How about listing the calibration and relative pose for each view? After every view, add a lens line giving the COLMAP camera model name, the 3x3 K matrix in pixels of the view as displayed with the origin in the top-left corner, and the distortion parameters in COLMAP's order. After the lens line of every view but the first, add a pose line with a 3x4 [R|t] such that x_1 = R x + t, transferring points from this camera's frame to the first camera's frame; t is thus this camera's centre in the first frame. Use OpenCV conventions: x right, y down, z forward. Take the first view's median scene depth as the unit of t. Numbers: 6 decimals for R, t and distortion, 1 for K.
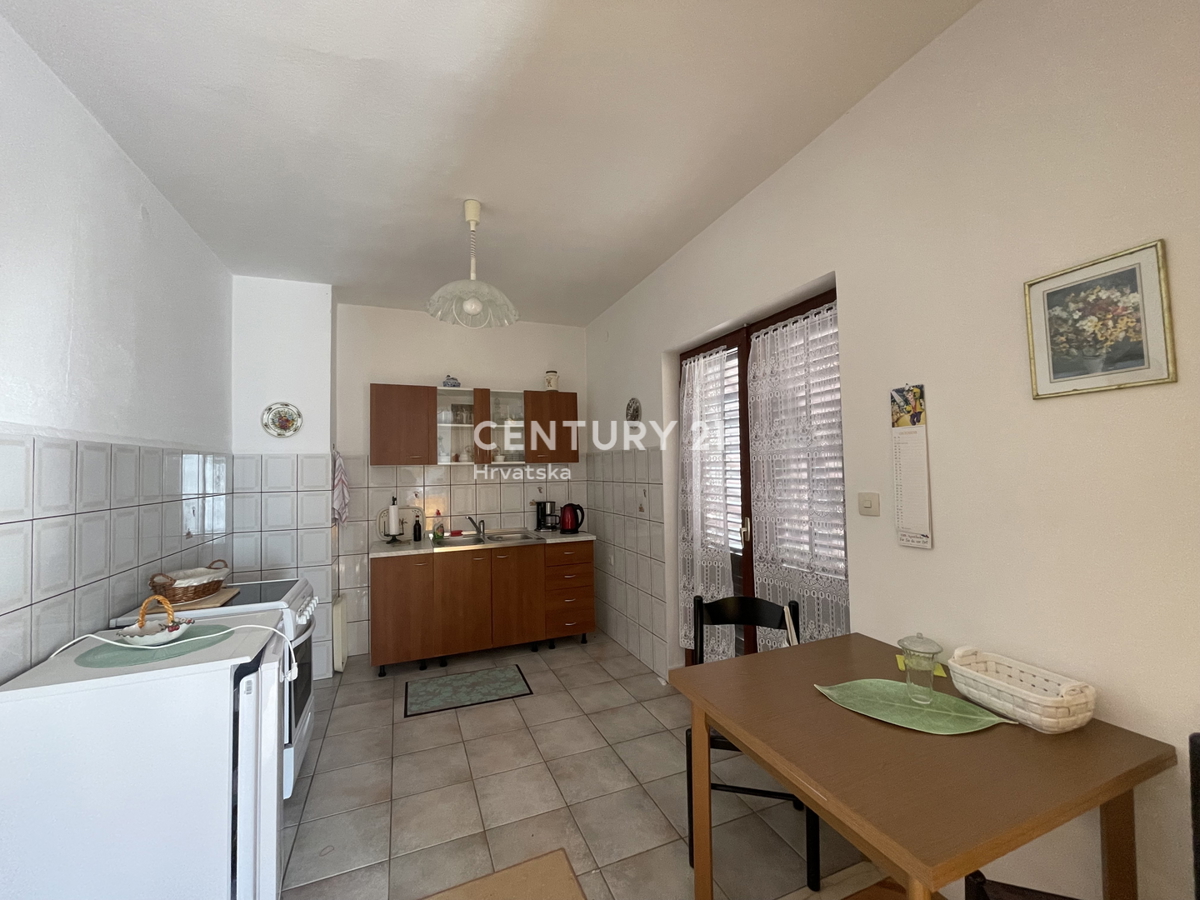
lens RADIAL K [[483.3, 0, 597.5], [0, 483.3, 451.4], [0, 0, 1]] dist [-0.005385, 0.001973]
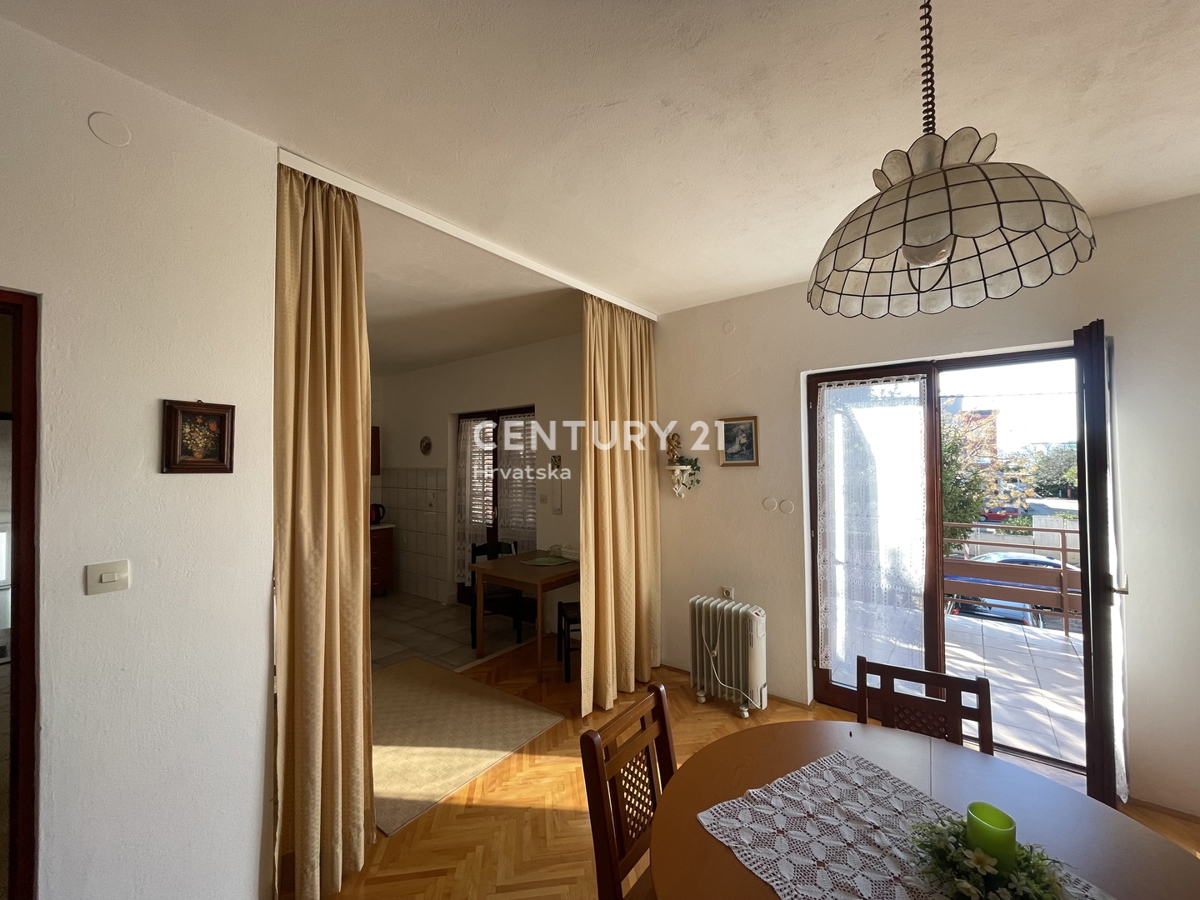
lens RADIAL K [[483.3, 0, 595.9], [0, 483.3, 450.3], [0, 0, 1]] dist [-0.005385, 0.001973]
pose [[0.863514, 0.021067, 0.503885, -0.346664], [-0.023646, 0.999720, -0.001276, -0.105760], [-0.503770, -0.010813, 0.863770, -0.944573]]
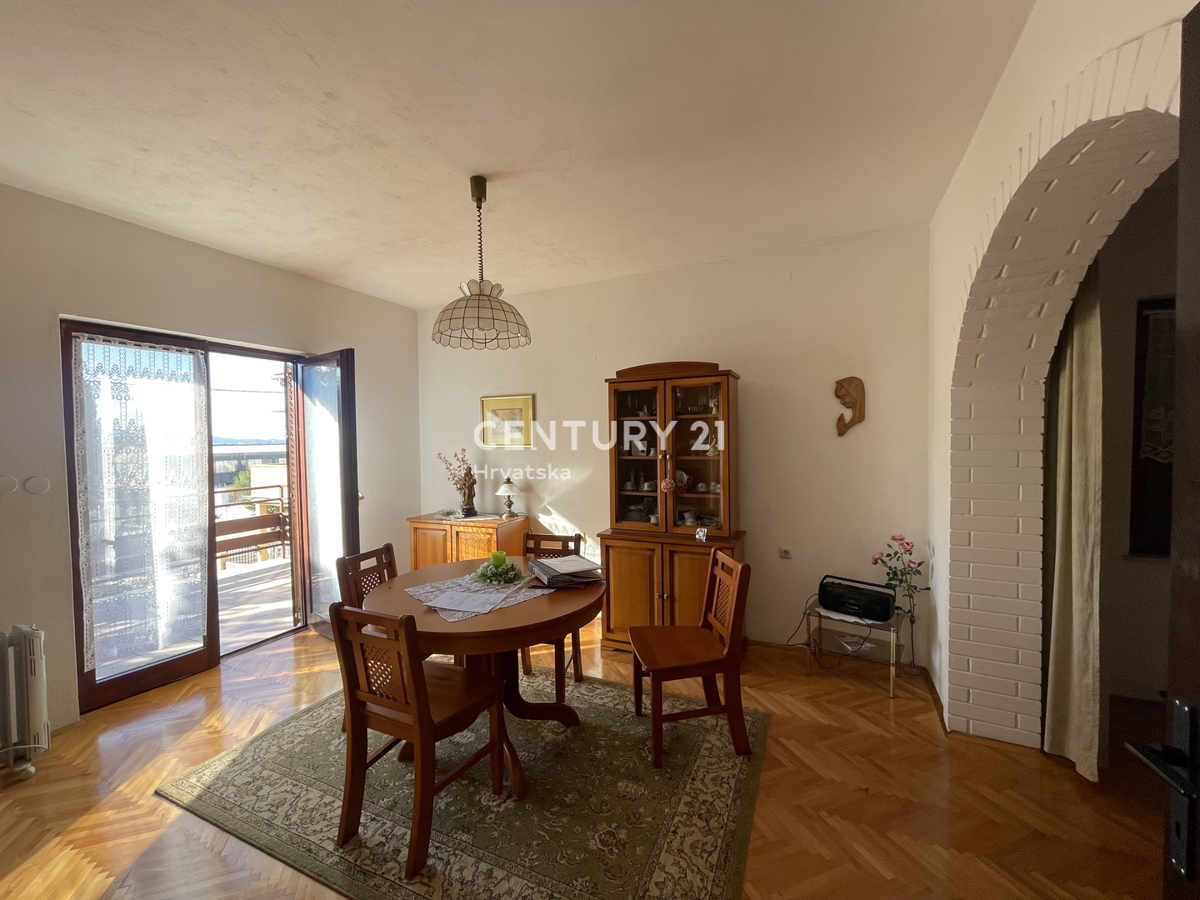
lens RADIAL K [[483.3, 0, 598.8], [0, 483.3, 450.8], [0, 0, 1]] dist [-0.005385, 0.001973]
pose [[-0.680683, 0.008041, 0.732534, -0.737896], [0.000158, 0.999941, -0.010829, -0.029892], [-0.732578, -0.007256, -0.680644, -0.274740]]
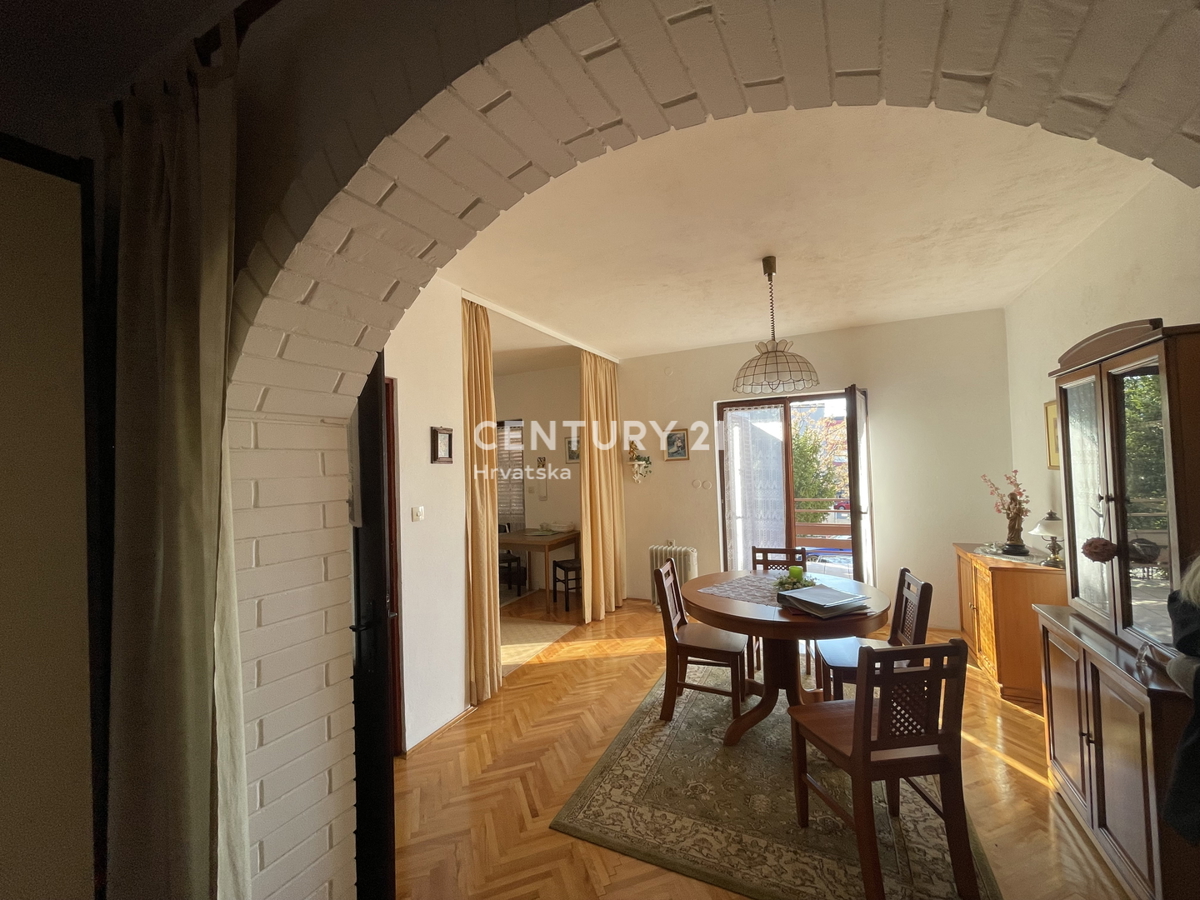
lens RADIAL K [[483.3, 0, 595.0], [0, 483.3, 450.3], [0, 0, 1]] dist [-0.005385, 0.001973]
pose [[0.744717, 0.014515, 0.667223, -0.971960], [-0.005521, 0.999863, -0.015590, -0.083412], [-0.667358, 0.007926, 0.744695, -1.296587]]
